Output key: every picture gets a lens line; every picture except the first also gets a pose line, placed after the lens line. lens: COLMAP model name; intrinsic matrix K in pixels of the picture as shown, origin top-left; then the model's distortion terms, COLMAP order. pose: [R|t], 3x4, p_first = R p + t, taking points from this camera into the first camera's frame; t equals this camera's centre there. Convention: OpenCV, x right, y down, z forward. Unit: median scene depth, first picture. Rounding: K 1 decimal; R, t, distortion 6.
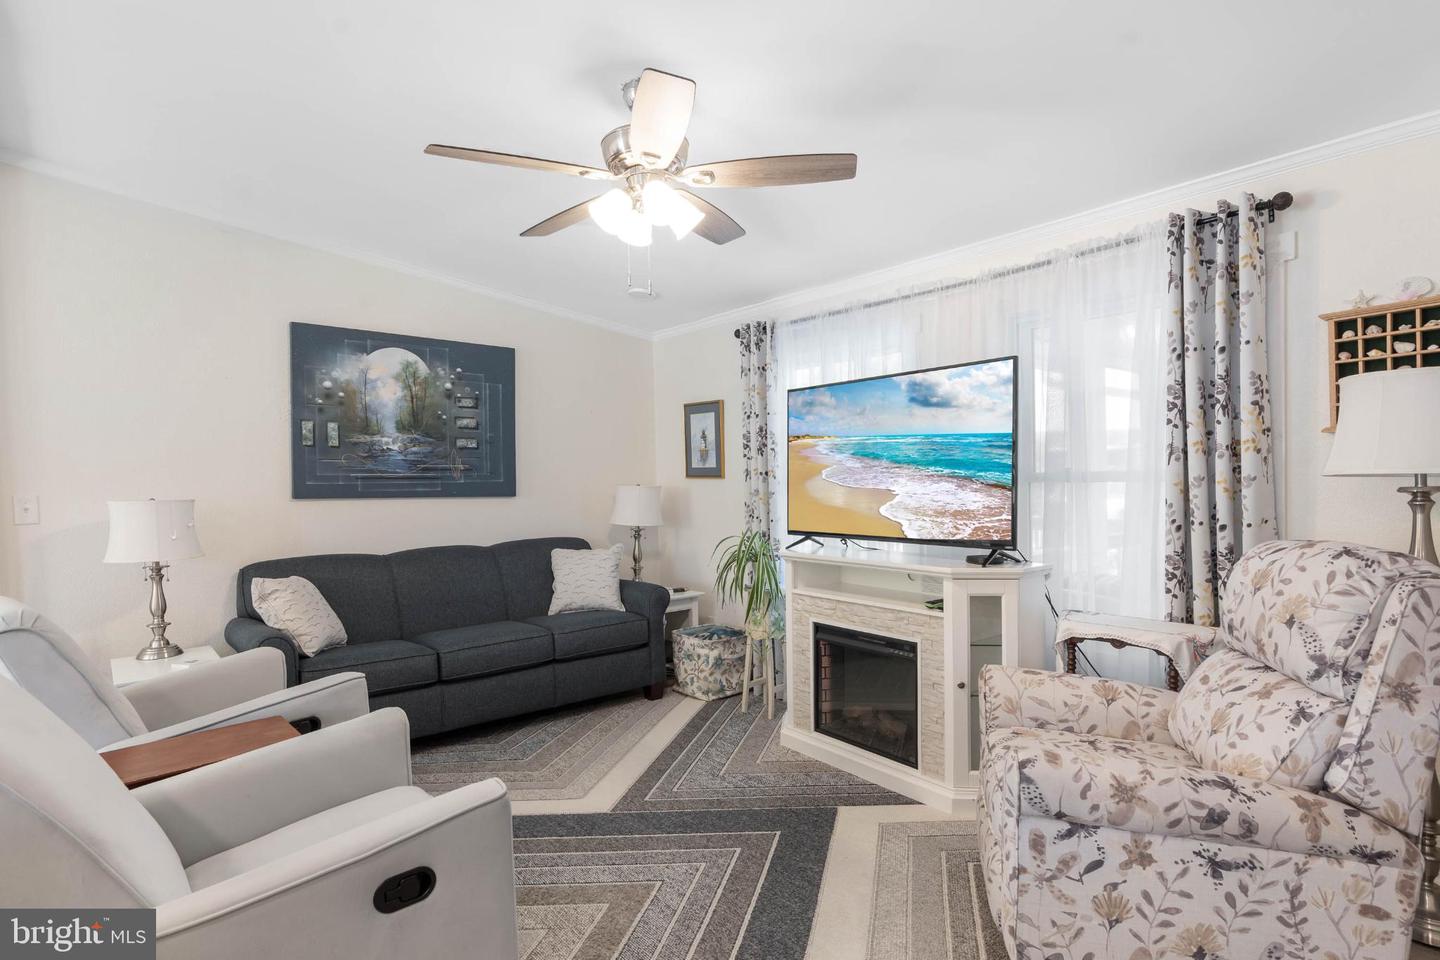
lens RADIAL K [[756.8, 0, 720.2], [0, 756.8, 494.5], [0, 0, 1]] dist [0.002676, 0.001024]
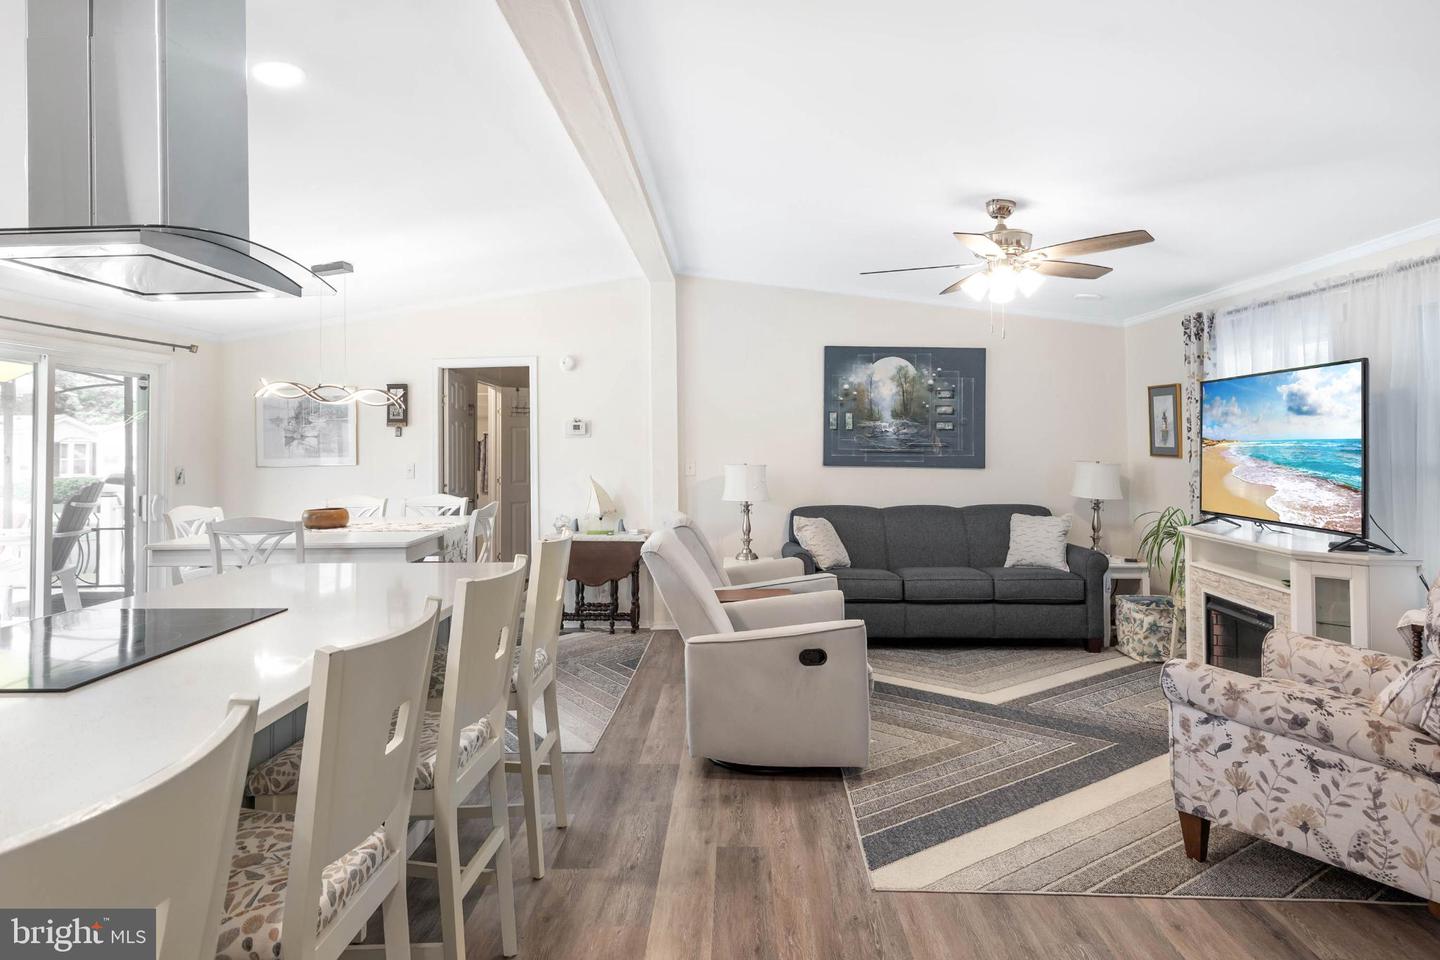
lens RADIAL K [[829.6, 0, 717.1], [0, 829.6, 420.7], [0, 0, 1]] dist [0.008339, 0.000564]
pose [[0.755810, -0.002848, -0.654785, 0.388252], [-0.025987, 0.999072, -0.034342, -0.023774], [0.654276, 0.042972, 0.755034, -0.411904]]
